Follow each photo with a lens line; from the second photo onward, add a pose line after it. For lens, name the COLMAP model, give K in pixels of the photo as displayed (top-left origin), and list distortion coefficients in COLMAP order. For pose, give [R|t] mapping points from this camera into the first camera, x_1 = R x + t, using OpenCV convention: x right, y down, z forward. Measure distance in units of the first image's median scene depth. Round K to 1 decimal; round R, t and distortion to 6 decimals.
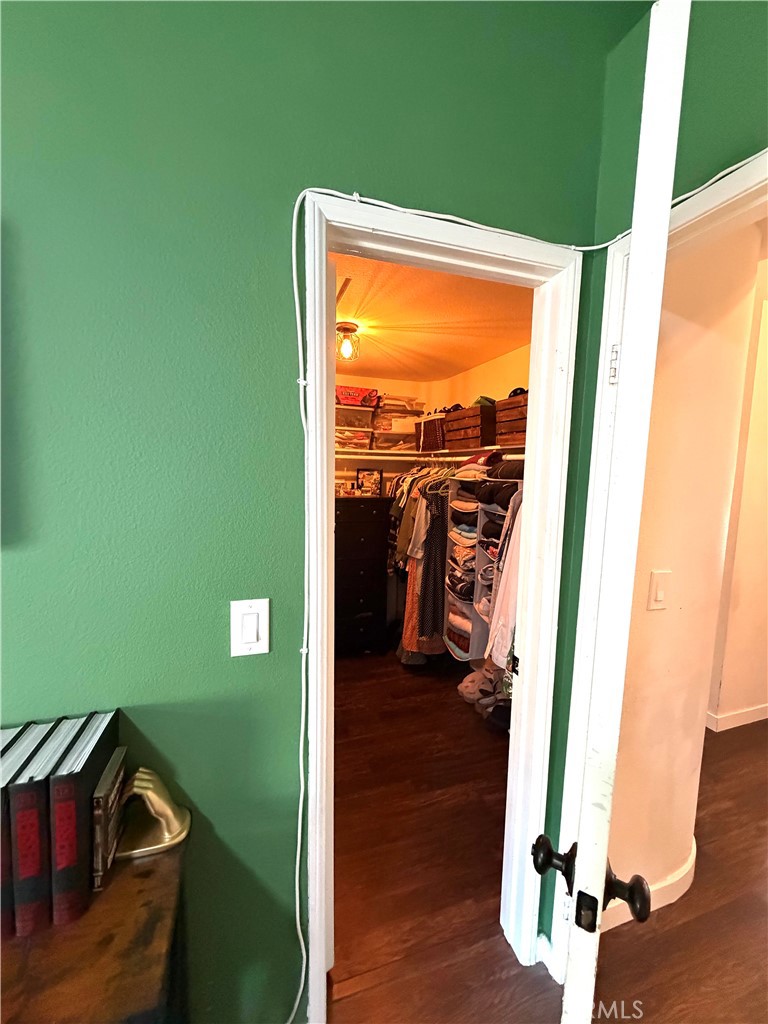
lens RADIAL K [[408.9, 0, 385.8], [0, 408.9, 510.2], [0, 0, 1]] dist [-0.008346, 0.000481]
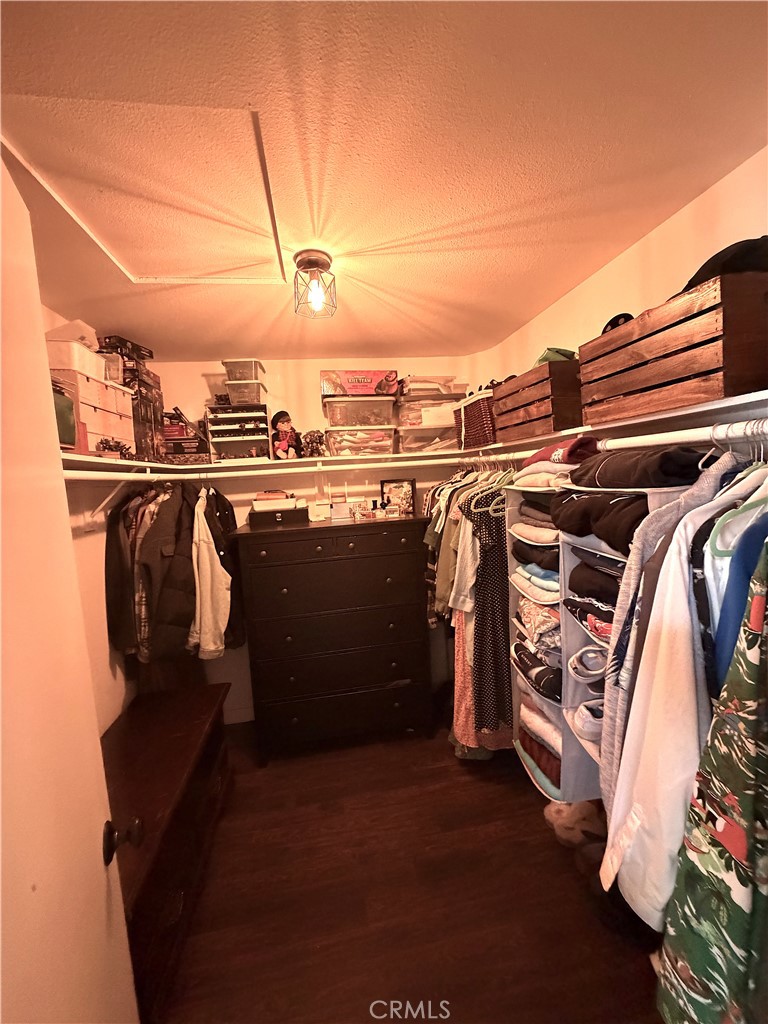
lens RADIAL K [[408.9, 0, 383.8], [0, 408.9, 511.5], [0, 0, 1]] dist [-0.008346, 0.000481]
pose [[0.983694, -0.070987, -0.165251, 0.069612], [0.069584, 0.997474, -0.014269, -0.043157], [0.165846, 0.002537, 0.986148, 0.333422]]
